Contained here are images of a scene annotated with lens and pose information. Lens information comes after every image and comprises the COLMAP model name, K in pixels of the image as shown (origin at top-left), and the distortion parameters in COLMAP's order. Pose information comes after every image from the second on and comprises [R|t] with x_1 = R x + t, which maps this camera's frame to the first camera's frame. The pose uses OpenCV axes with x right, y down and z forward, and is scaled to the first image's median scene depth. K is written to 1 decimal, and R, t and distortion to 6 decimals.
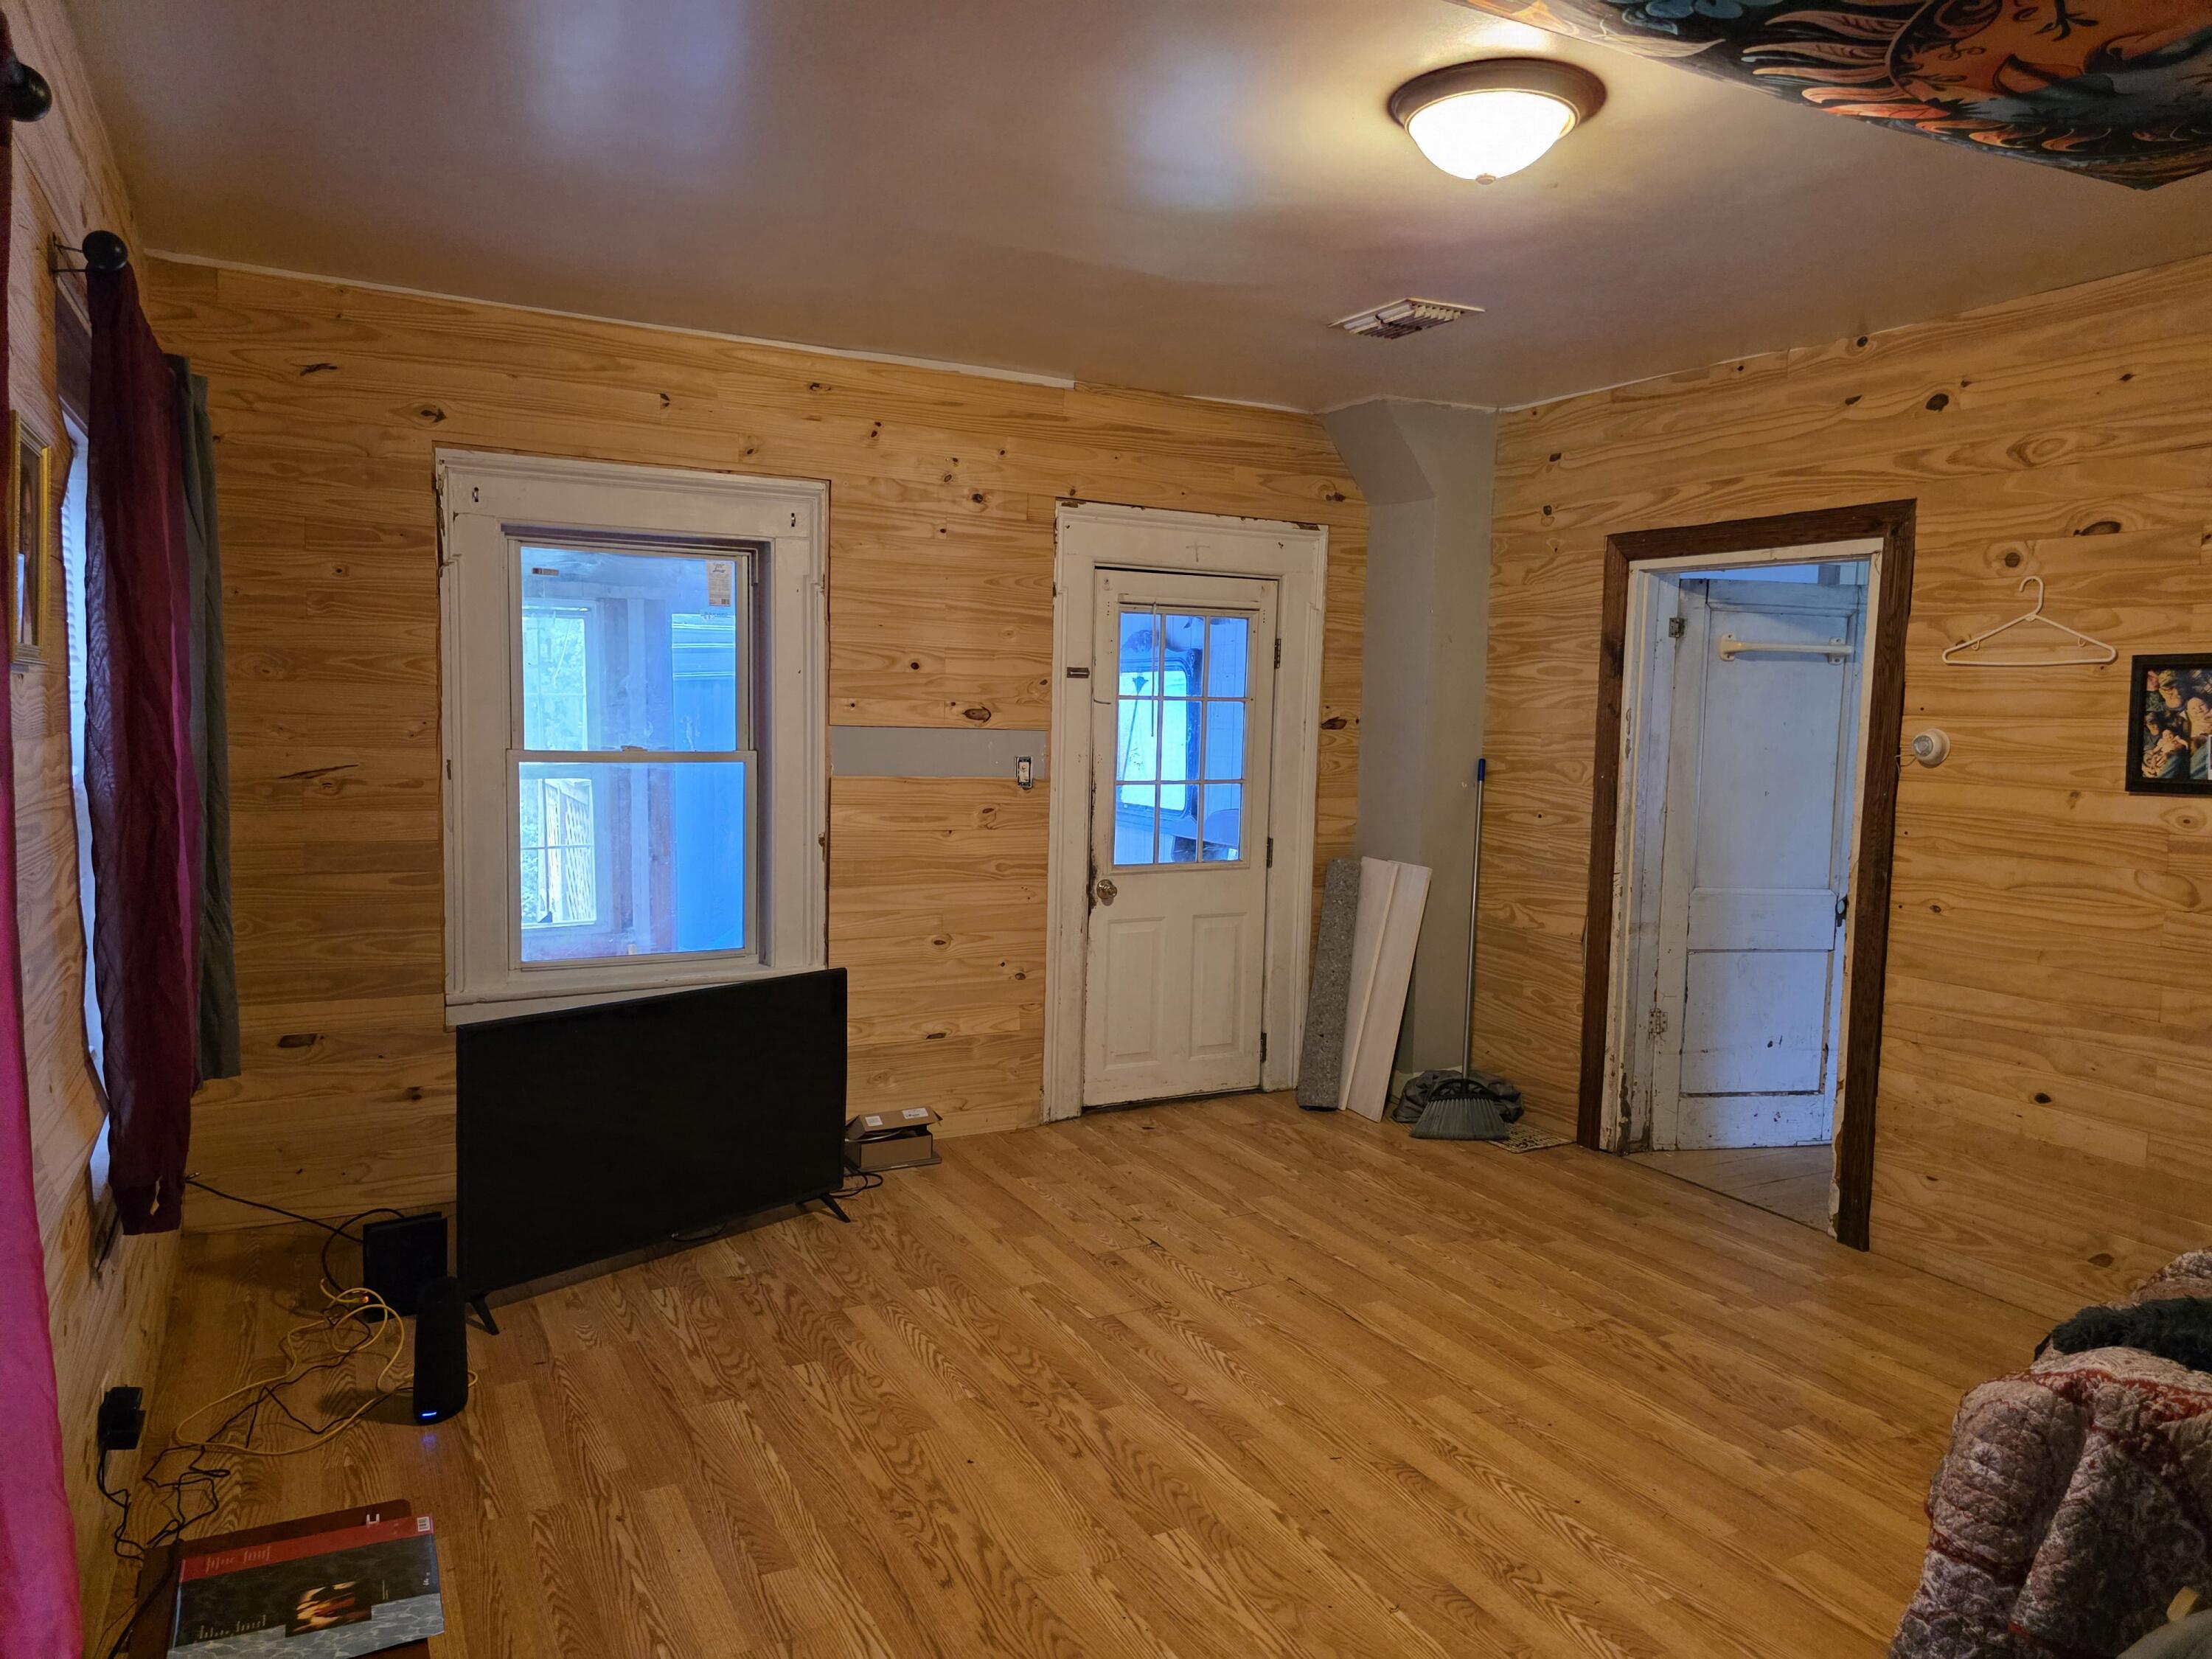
lens RADIAL K [[1500.5, 0, 1118.6], [0, 1500.5, 821.9], [0, 0, 1]] dist [0.069382, -0.067384]
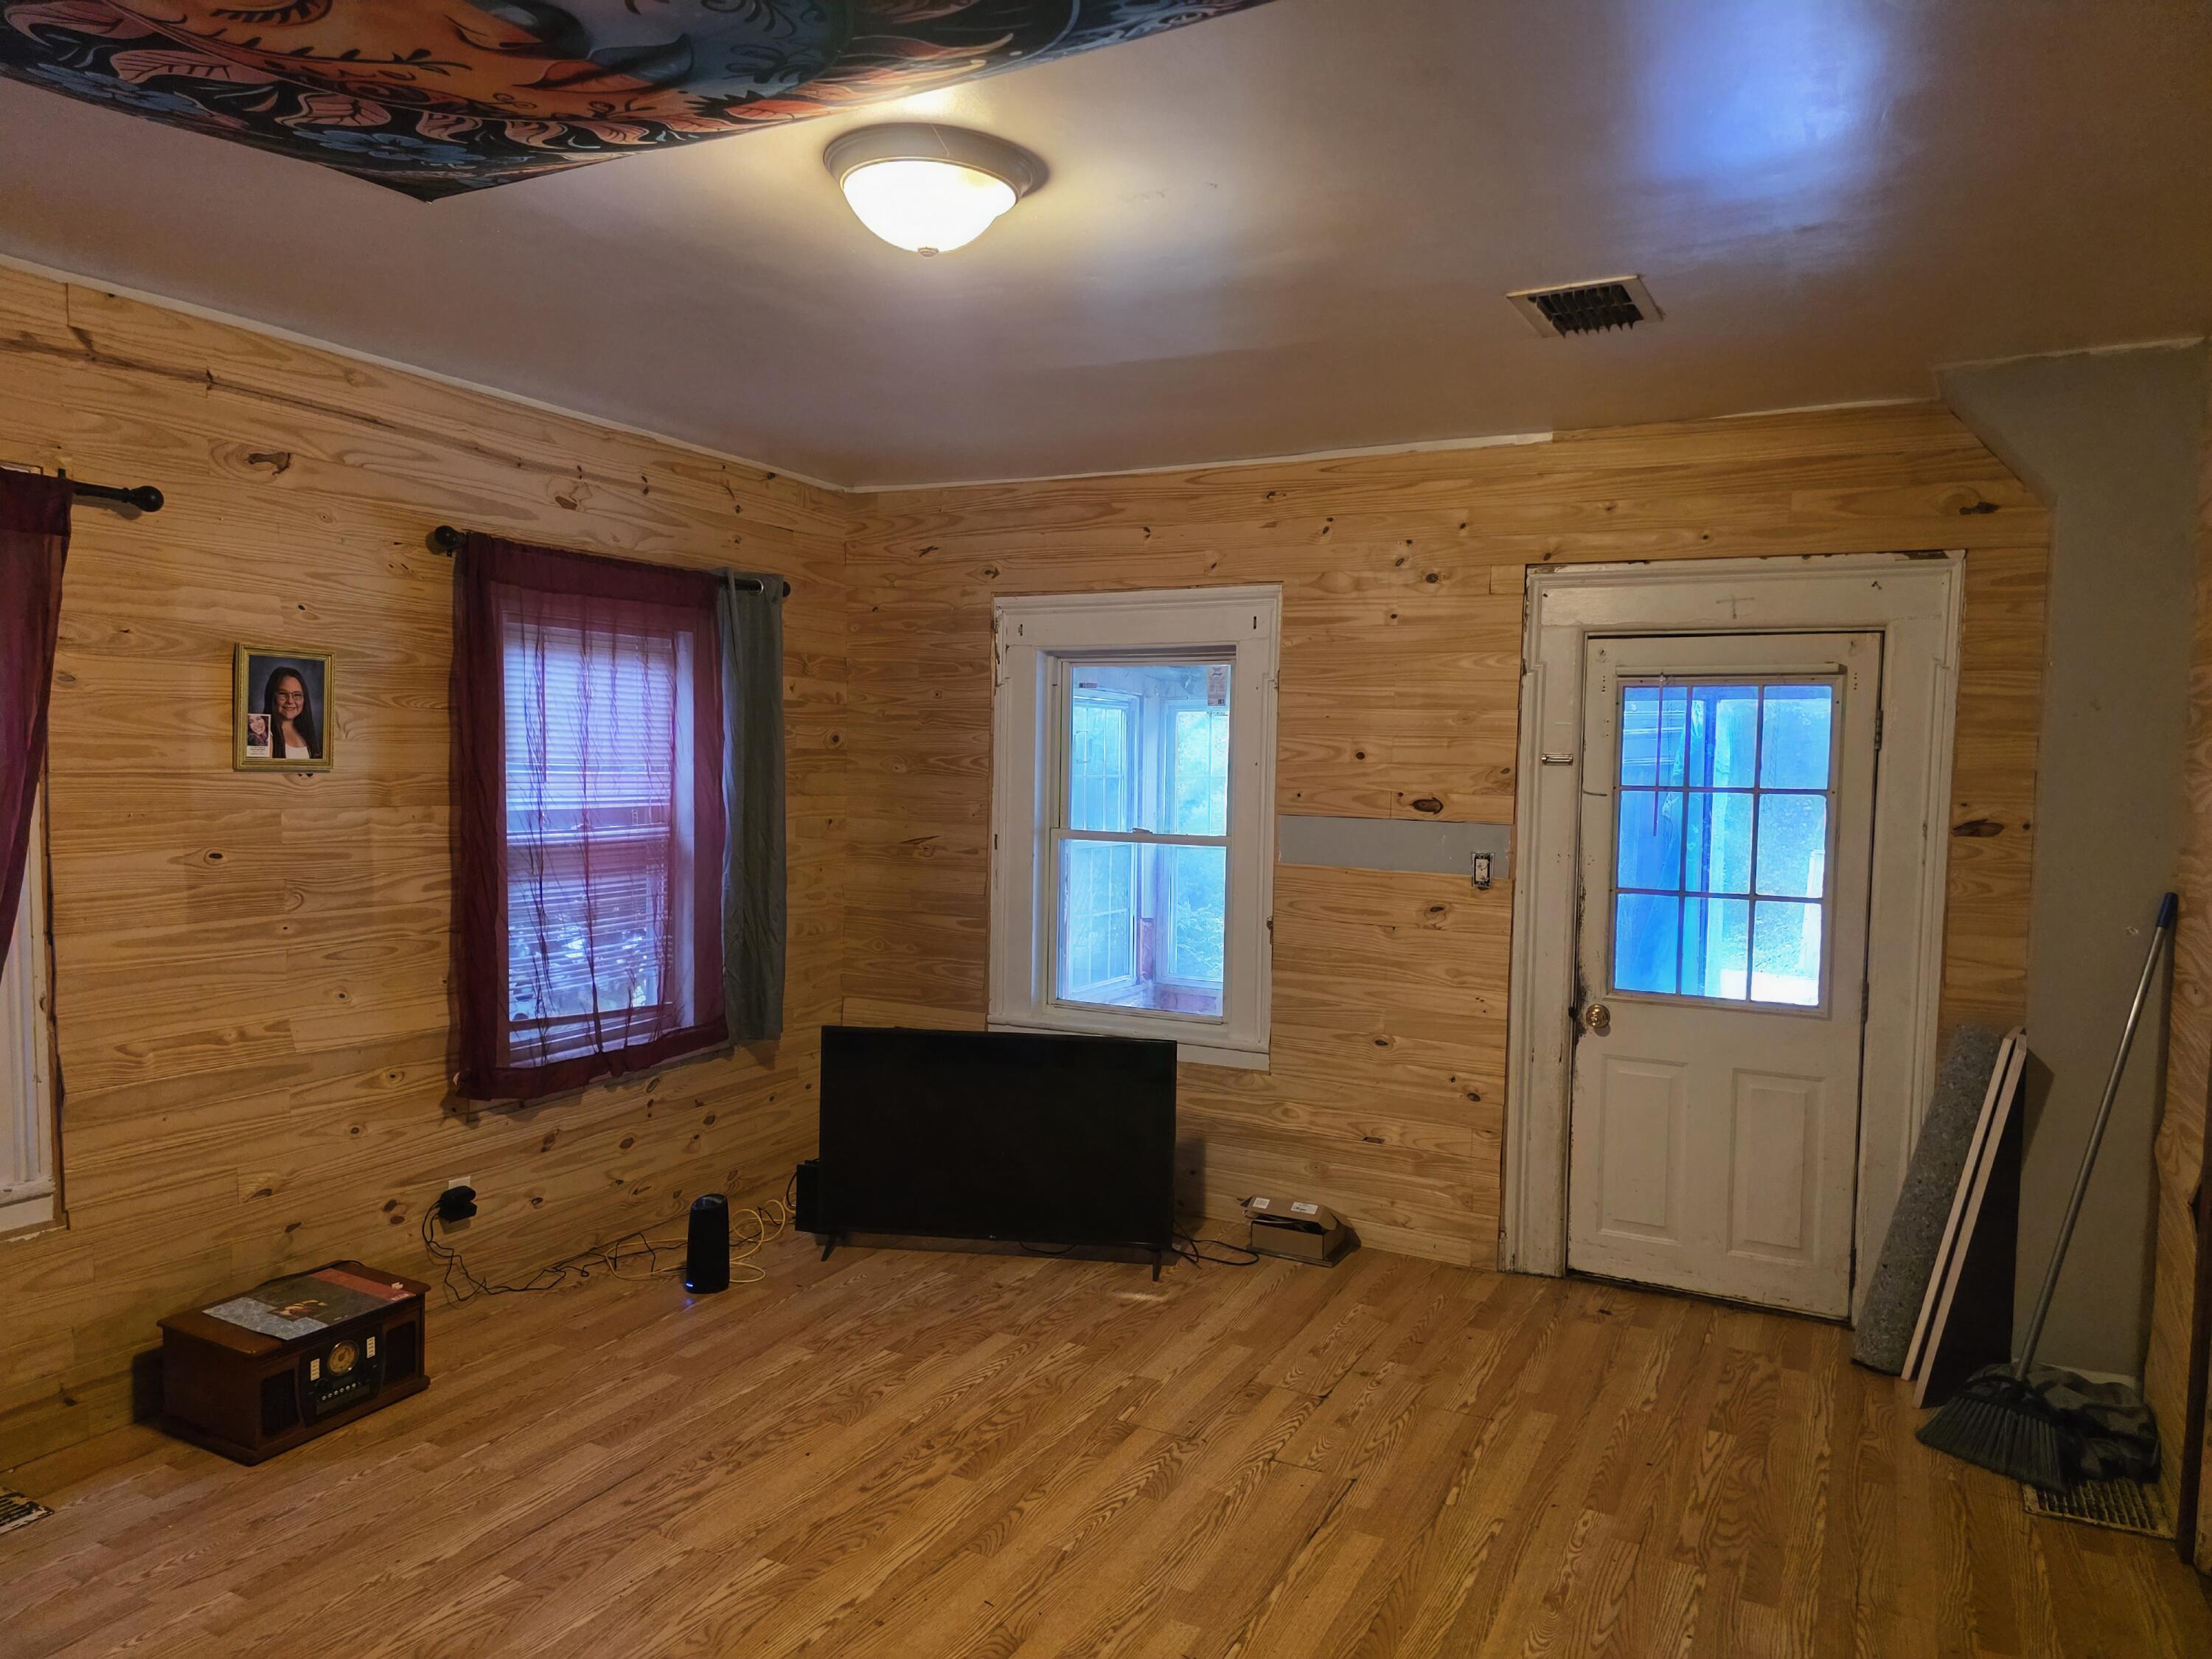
lens RADIAL K [[1500.5, 0, 1092.6], [0, 1500.5, 828.6], [0, 0, 1]] dist [0.069382, -0.067384]
pose [[0.555945, 0.029246, -0.830704, 0.661089], [-0.072898, 0.997246, -0.013677, -0.033933], [0.828016, 0.068161, 0.556546, 0.349737]]
